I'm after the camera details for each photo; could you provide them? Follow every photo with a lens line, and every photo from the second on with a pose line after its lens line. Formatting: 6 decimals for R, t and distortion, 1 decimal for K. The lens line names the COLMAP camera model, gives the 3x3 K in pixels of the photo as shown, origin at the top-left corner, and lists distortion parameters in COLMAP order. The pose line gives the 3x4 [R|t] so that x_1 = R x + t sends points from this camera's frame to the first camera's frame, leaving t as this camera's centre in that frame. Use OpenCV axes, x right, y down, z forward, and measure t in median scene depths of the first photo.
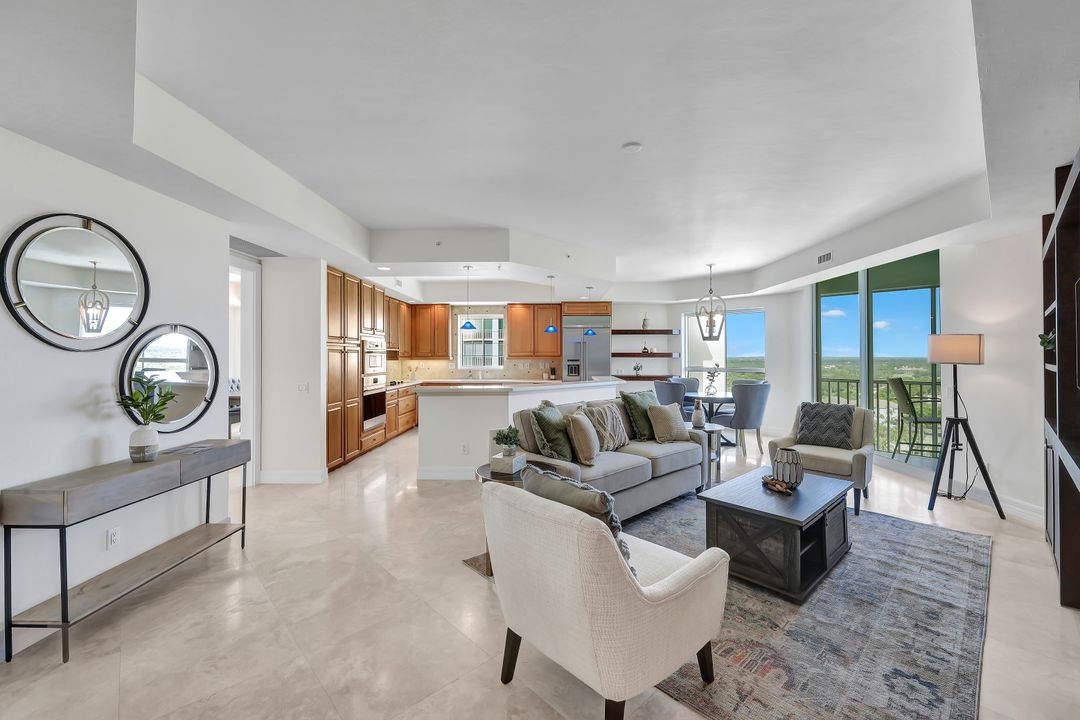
lens RADIAL K [[443.5, 0, 540.0], [0, 443.5, 360.0], [0, 0, 1]] dist [-0.002655, 0.004805]
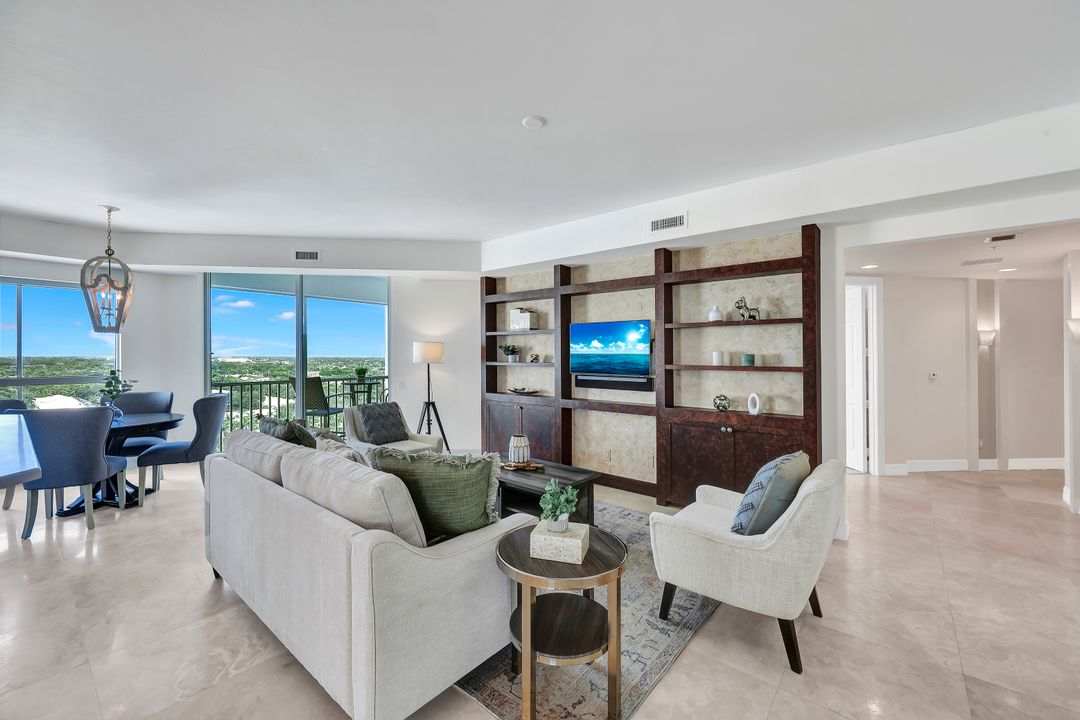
lens RADIAL K [[443.5, 0, 540.0], [0, 443.5, 360.0], [0, 0, 1]] dist [-0.002655, 0.004805]
pose [[-0.111526, -0.009980, 0.993711, -0.232706], [0.009010, 0.999898, 0.011053, -0.006300], [-0.993721, 0.010186, -0.111425, 0.382116]]
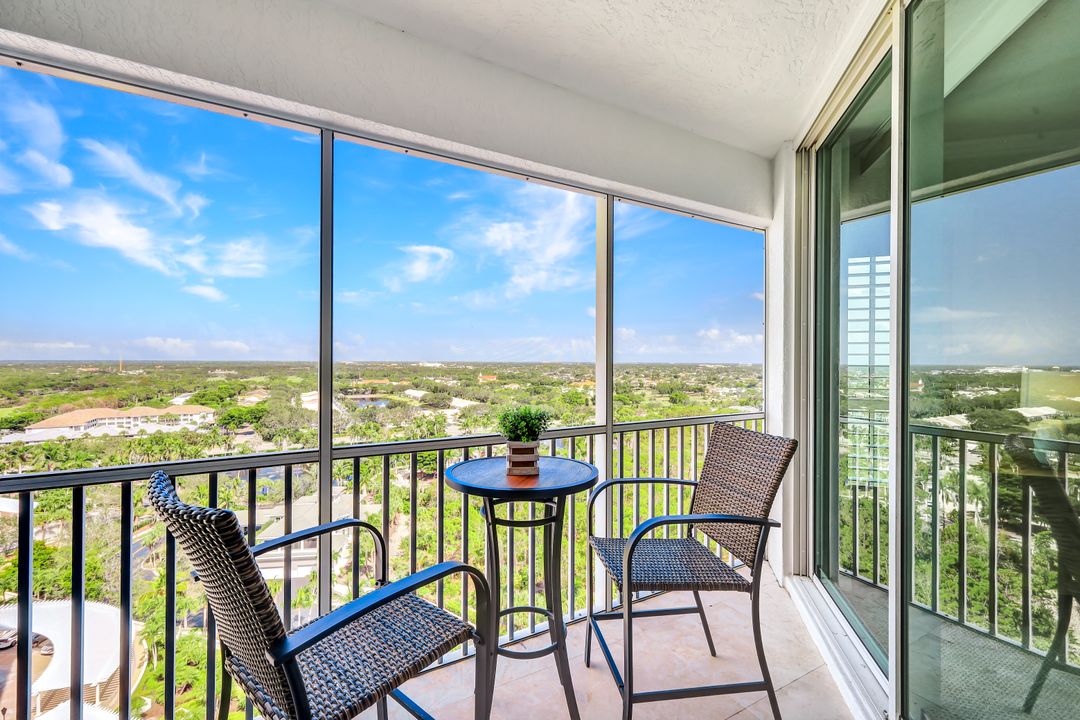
lens RADIAL K [[443.5, 0, 540.0], [0, 443.5, 360.0], [0, 0, 1]] dist [-0.002655, 0.004805]
pose [[0.250497, 0.002708, 0.968114, 0.463001], [0.008221, 0.999954, -0.004924, -0.004975], [-0.968083, 0.009192, 0.250463, 0.572280]]
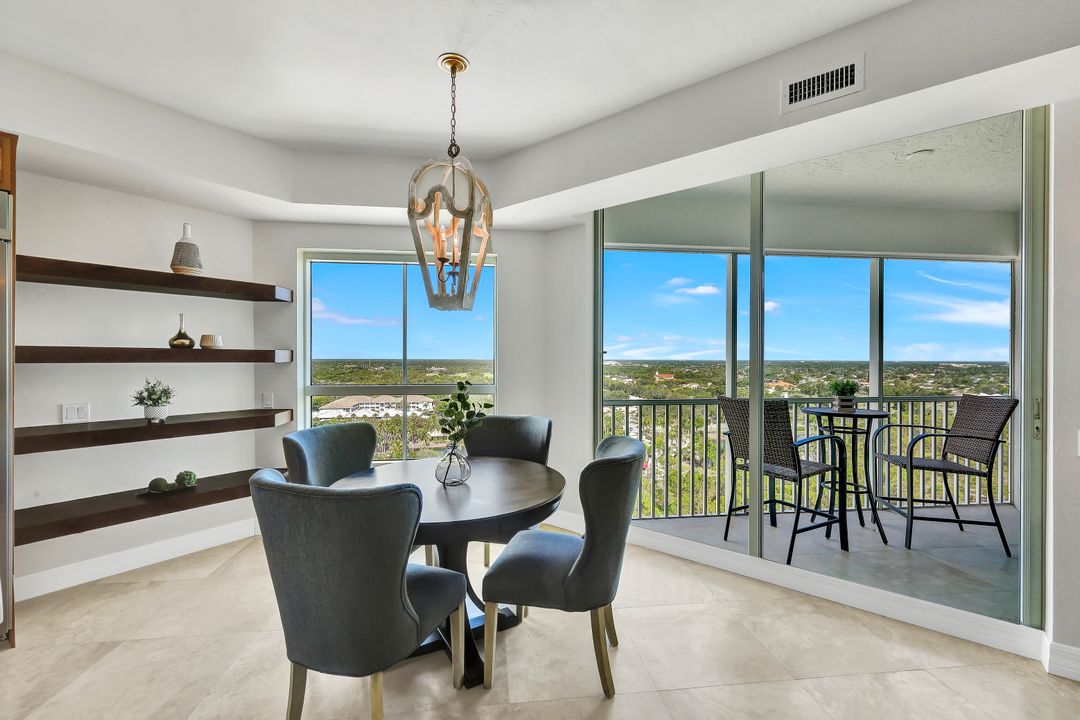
lens RADIAL K [[443.5, 0, 540.0], [0, 443.5, 360.0], [0, 0, 1]] dist [-0.002655, 0.004805]
pose [[0.597986, -0.001309, 0.801506, 0.137034], [0.008059, 0.999958, -0.004379, -0.004448], [-0.801466, 0.009078, 0.597971, 0.610624]]
